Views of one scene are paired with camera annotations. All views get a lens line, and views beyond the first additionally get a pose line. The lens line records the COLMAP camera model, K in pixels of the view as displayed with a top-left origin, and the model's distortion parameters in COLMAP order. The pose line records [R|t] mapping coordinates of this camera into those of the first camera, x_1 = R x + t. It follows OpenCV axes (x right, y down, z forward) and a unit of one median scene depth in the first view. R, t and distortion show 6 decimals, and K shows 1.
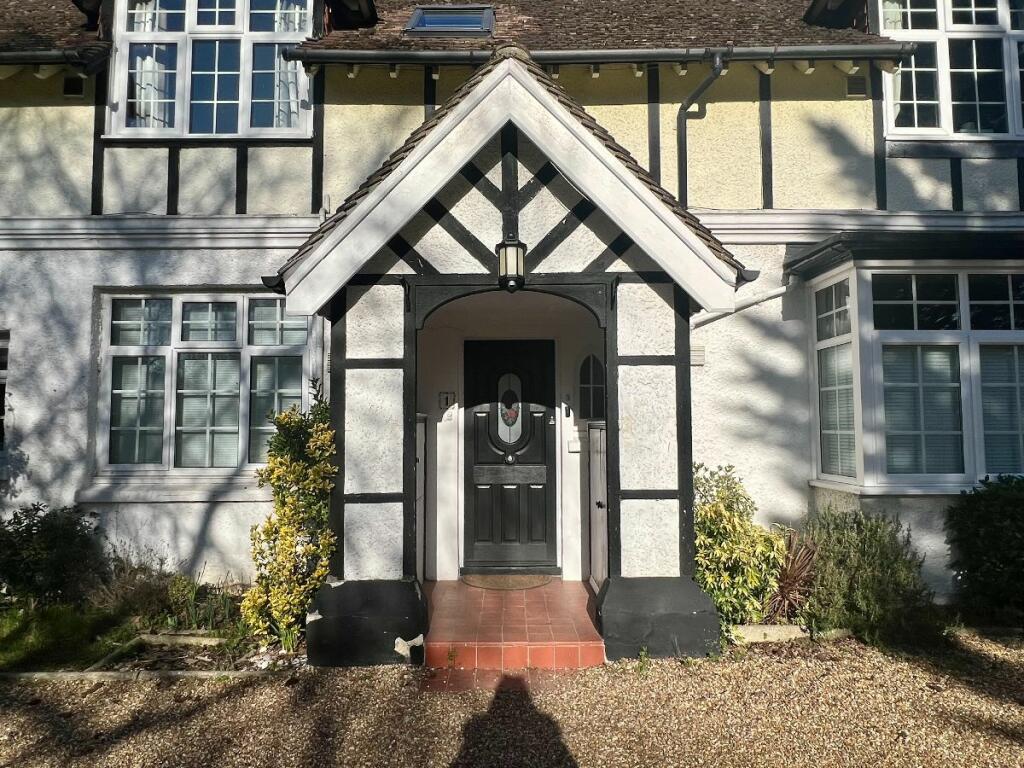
lens RADIAL K [[641.0, 0, 512.0], [0, 641.0, 383.6], [0, 0, 1]] dist [-0.000967, -0.000123]
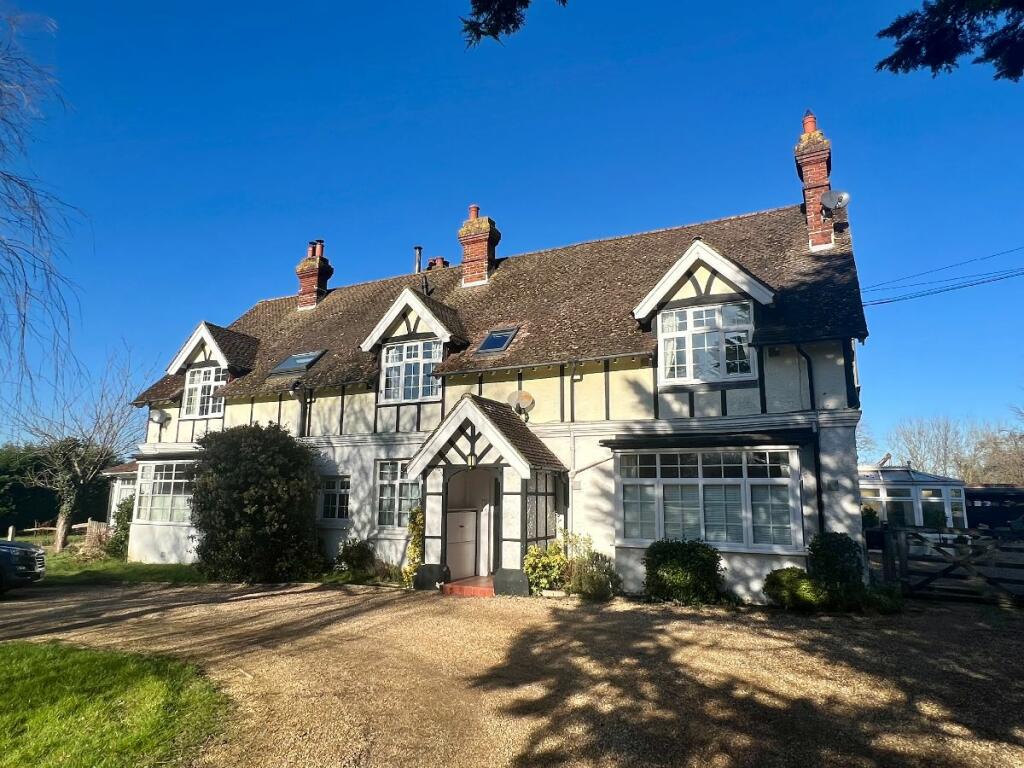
lens RADIAL K [[641.0, 0, 512.4], [0, 641.0, 383.8], [0, 0, 1]] dist [-0.000967, -0.000123]
pose [[0.887841, -0.069261, -0.454907, 1.161603], [0.018093, 0.993097, -0.115890, -0.142899], [0.459794, 0.094661, 0.882966, -1.201484]]
